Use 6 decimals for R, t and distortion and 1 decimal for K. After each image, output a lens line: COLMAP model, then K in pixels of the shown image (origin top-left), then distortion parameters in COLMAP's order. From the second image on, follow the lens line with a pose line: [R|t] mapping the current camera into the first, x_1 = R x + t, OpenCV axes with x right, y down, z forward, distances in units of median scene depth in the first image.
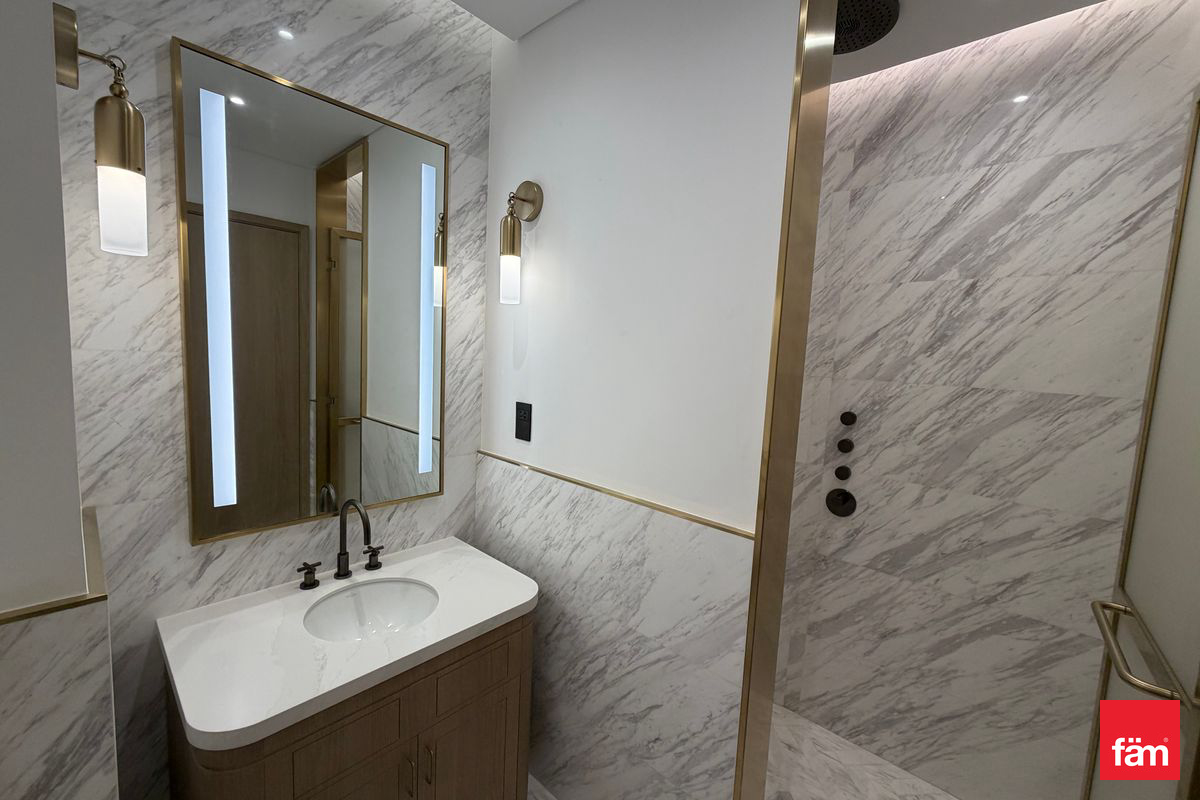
lens RADIAL K [[475.7, 0, 594.7], [0, 475.7, 401.3], [0, 0, 1]] dist [-0.002387, 0.000183]
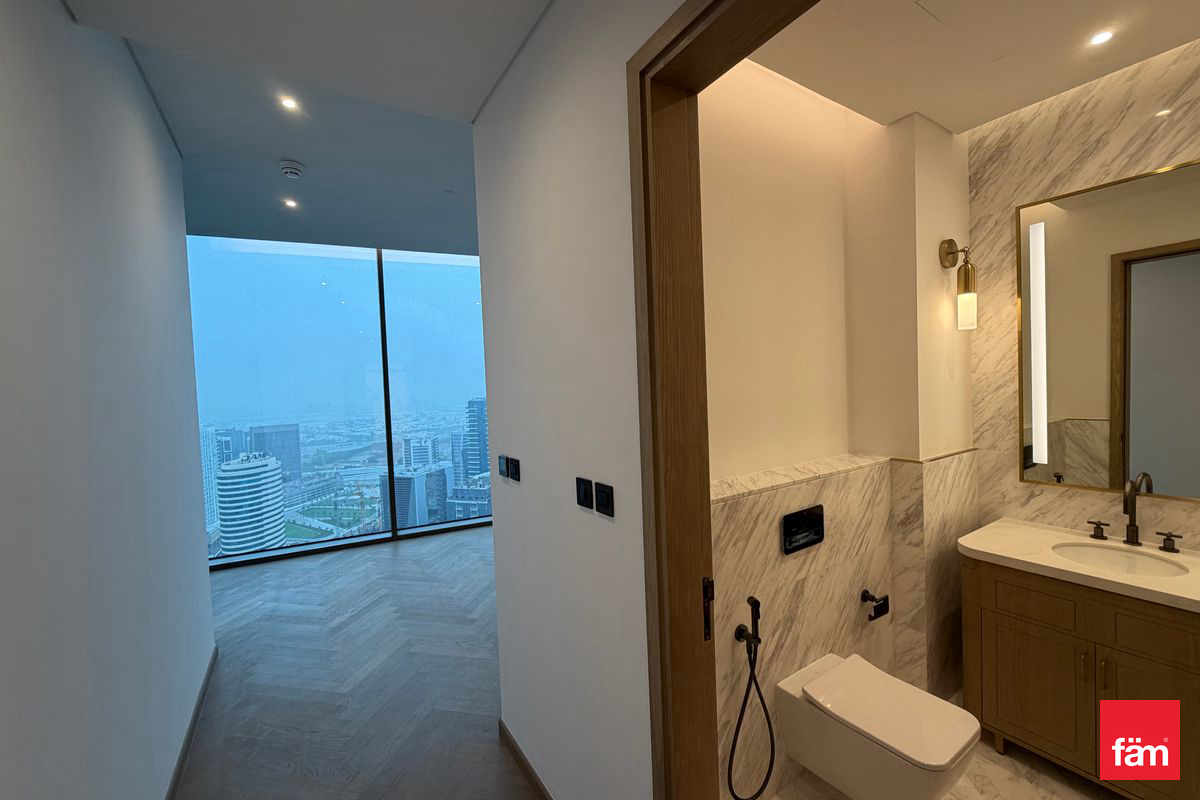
lens RADIAL K [[475.7, 0, 600.3], [0, 475.7, 393.8], [0, 0, 1]] dist [-0.002387, 0.000183]
pose [[-0.268690, -0.018725, -0.963045, 1.269299], [-0.071923, 0.997410, 0.000673, 0.091783], [0.960538, 0.069446, -0.269340, -0.038889]]
